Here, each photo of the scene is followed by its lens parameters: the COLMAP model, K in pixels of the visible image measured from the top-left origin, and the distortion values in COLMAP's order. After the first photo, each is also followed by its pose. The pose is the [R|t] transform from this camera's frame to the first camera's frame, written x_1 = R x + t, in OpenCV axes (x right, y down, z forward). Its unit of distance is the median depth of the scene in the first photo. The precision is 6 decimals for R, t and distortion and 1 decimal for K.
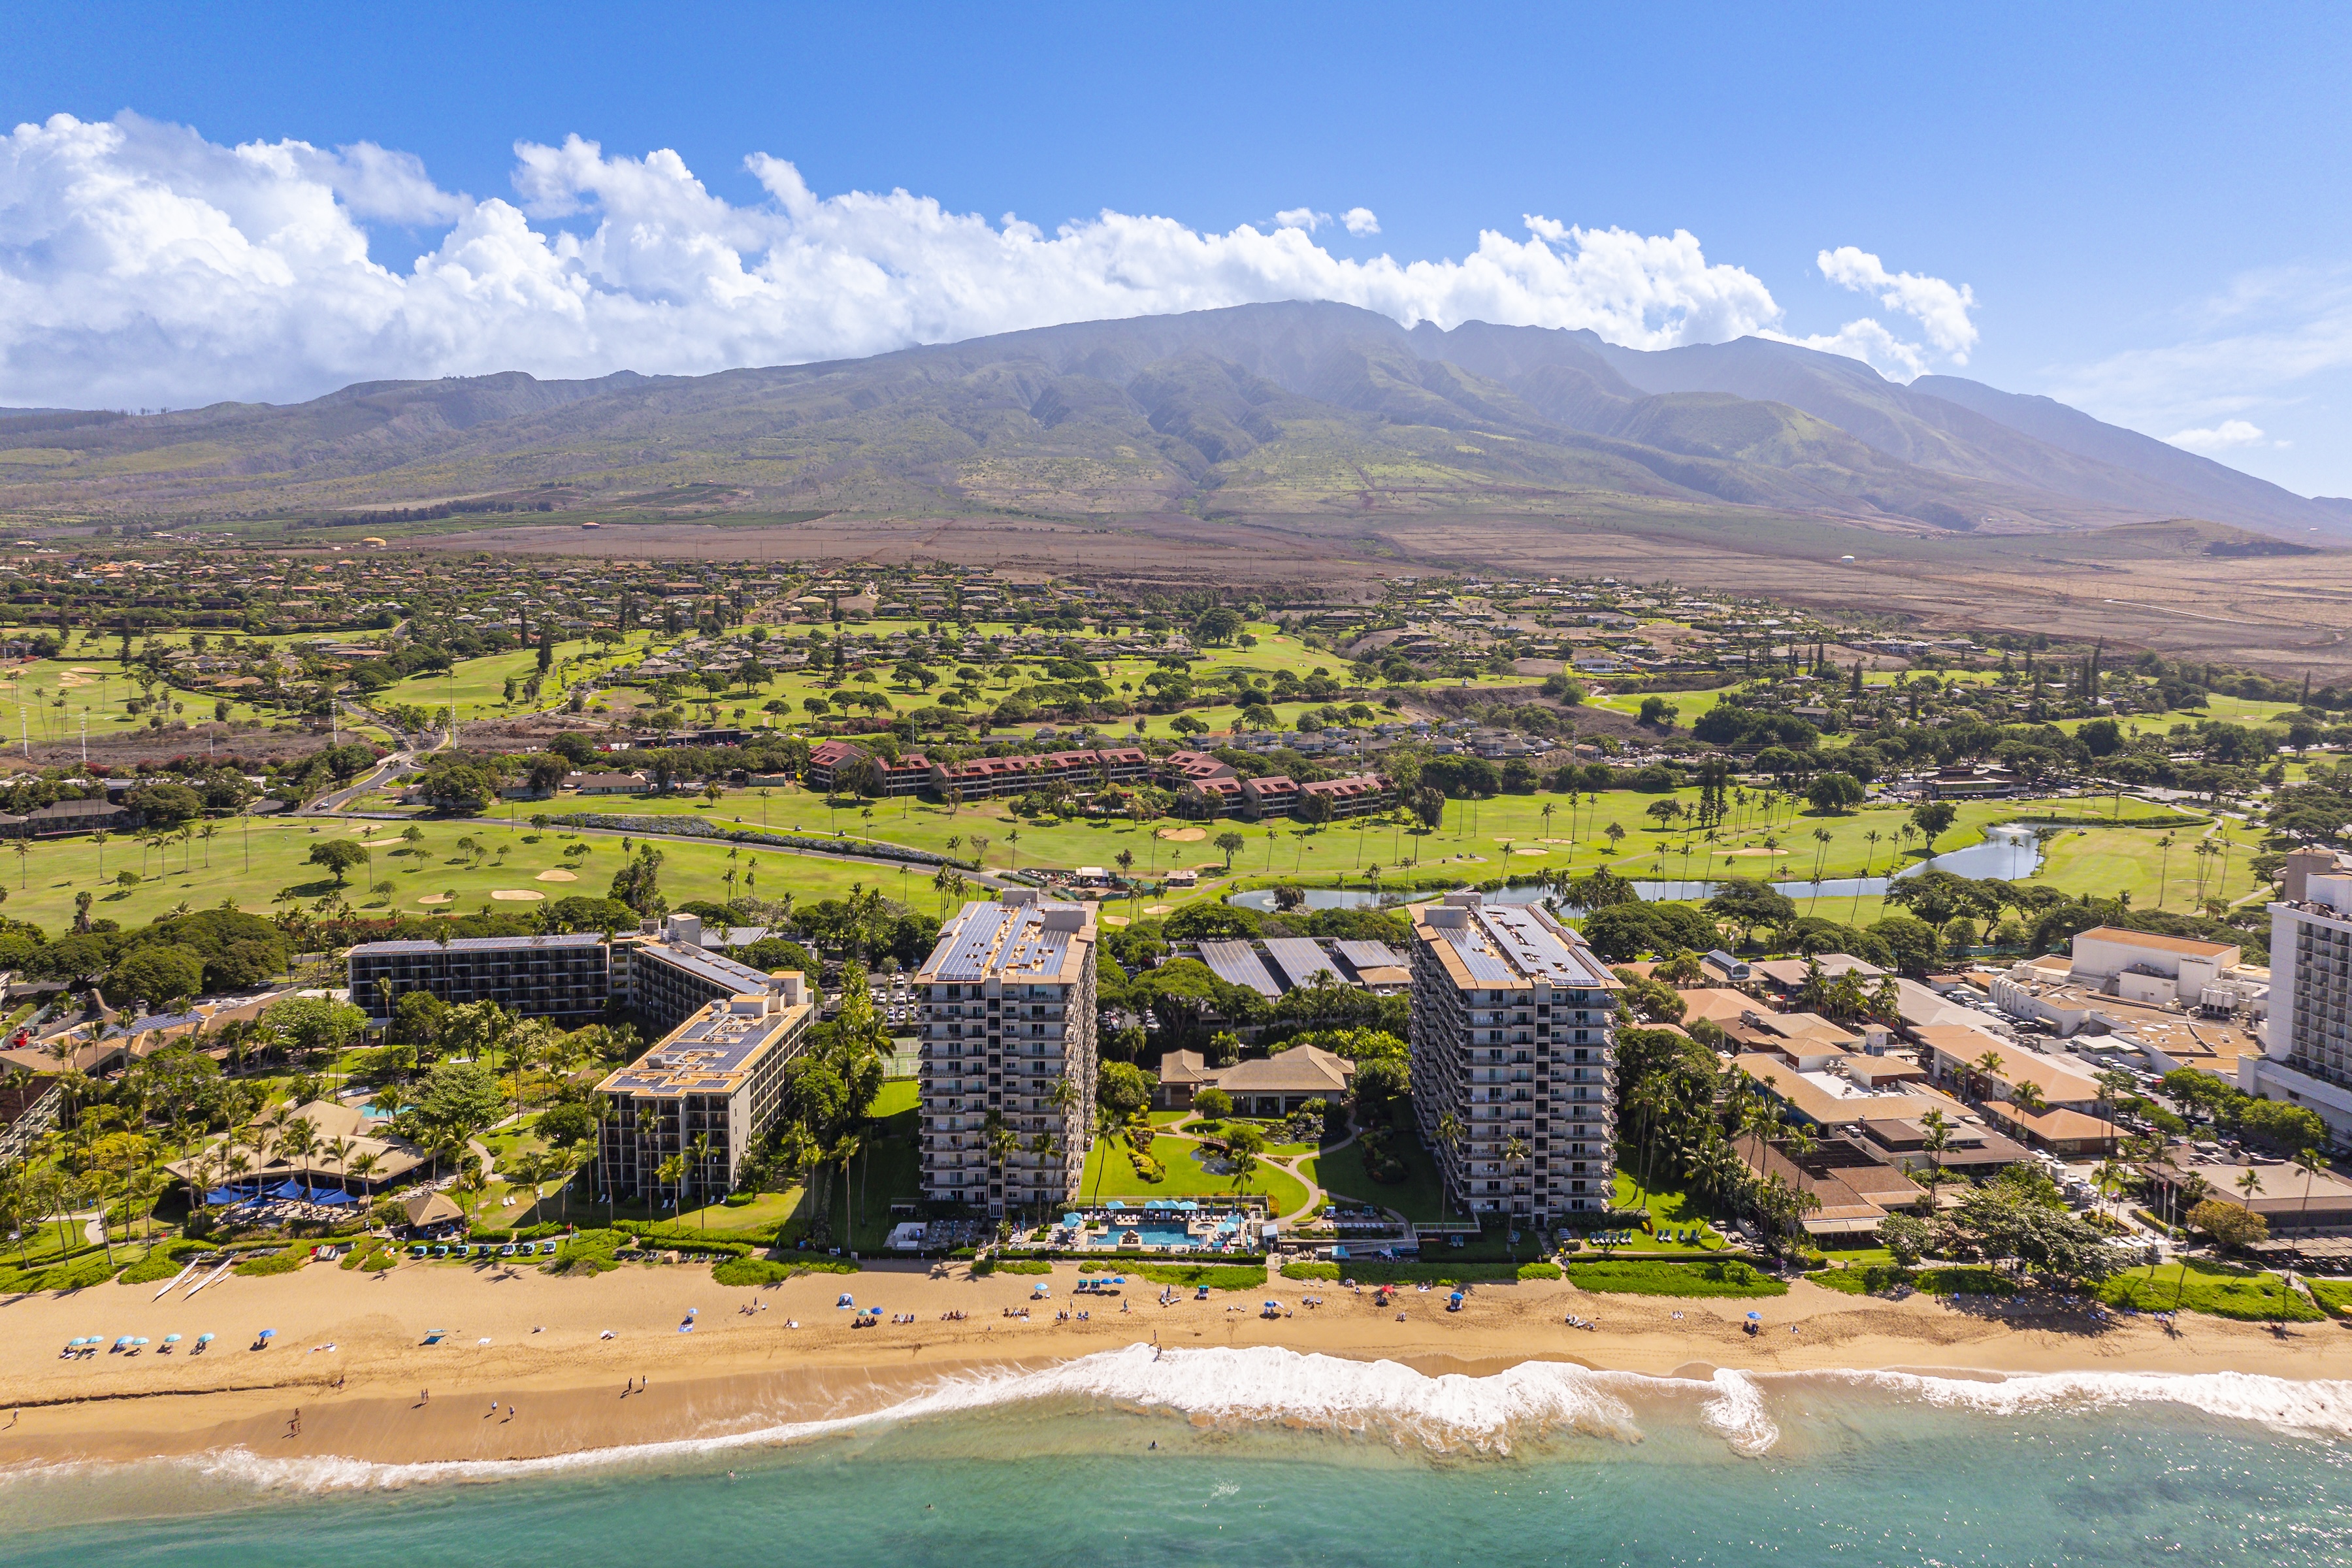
lens RADIAL K [[1642.8, 0, 1194.4], [0, 1642.8, 779.8], [0, 0, 1]] dist [0.006382, 0.000551]
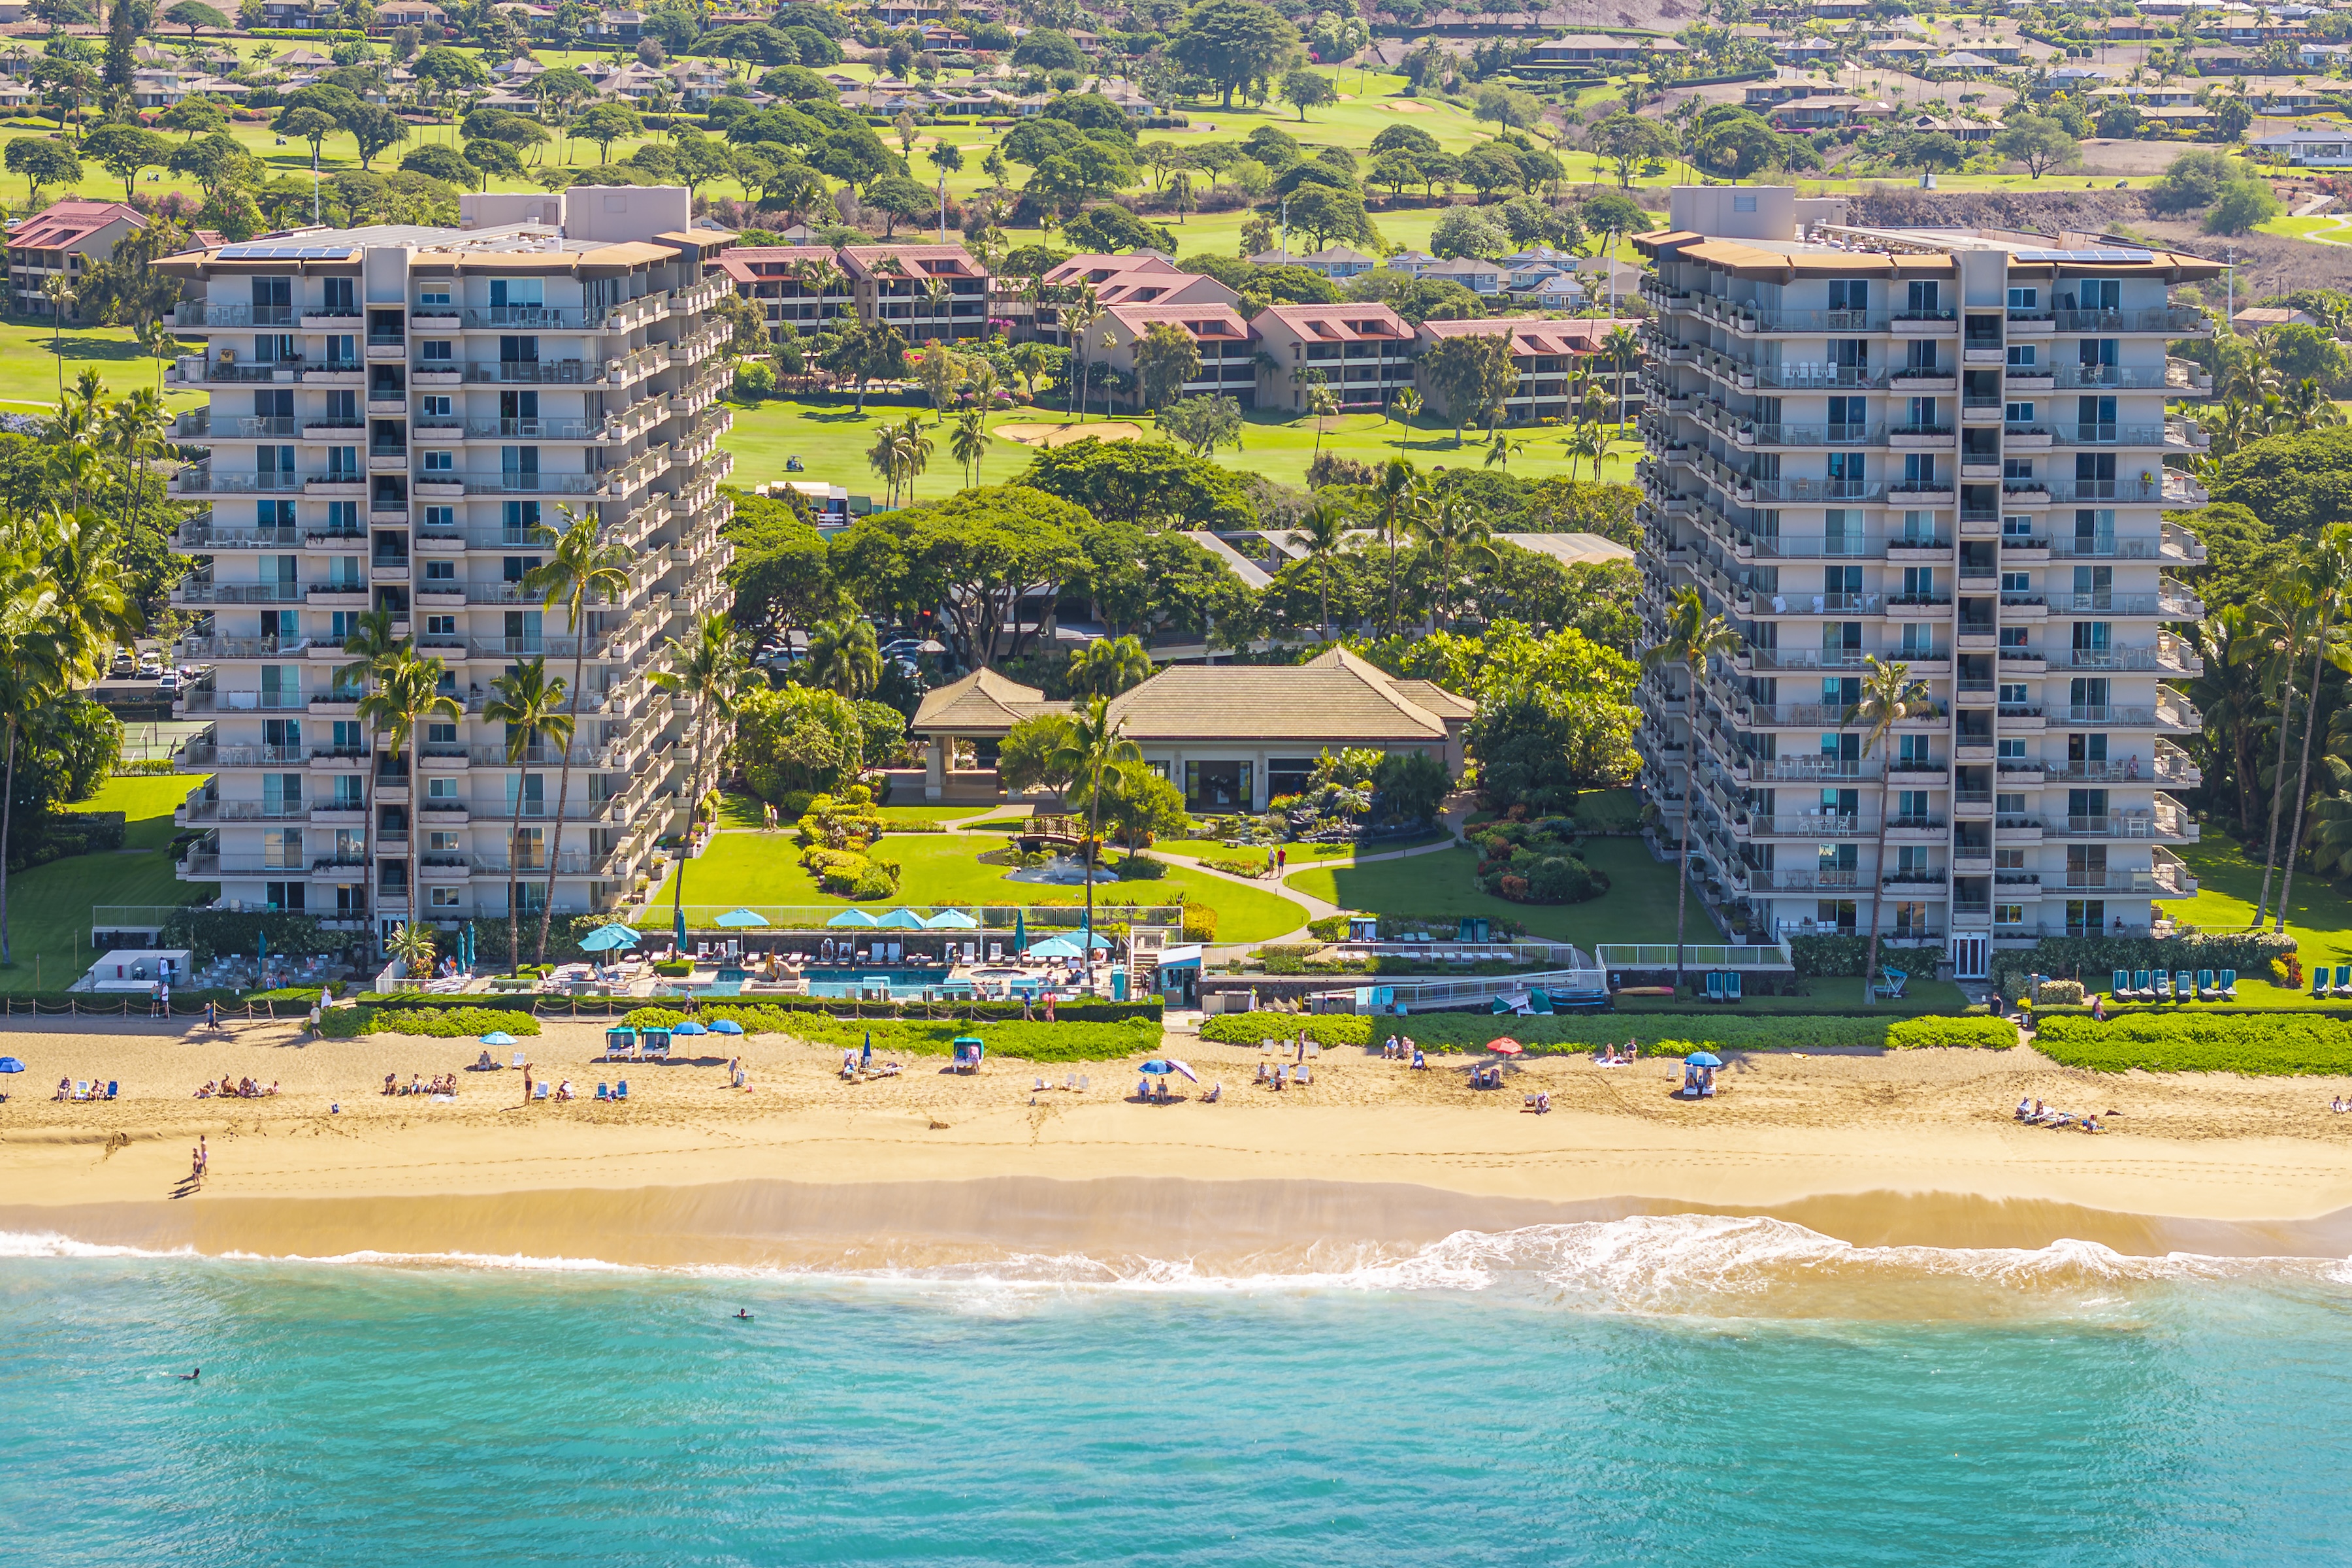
lens RADIAL K [[4666.7, 0, 1168.3], [0, 4666.7, 786.0], [0, 0, 1]] dist [0.124323, 0.000000]
pose [[0.999968, 0.004386, -0.006622, 0.047653], [-0.004248, 0.999777, 0.020663, 0.209537], [0.006711, -0.020634, 0.999765, 0.018253]]
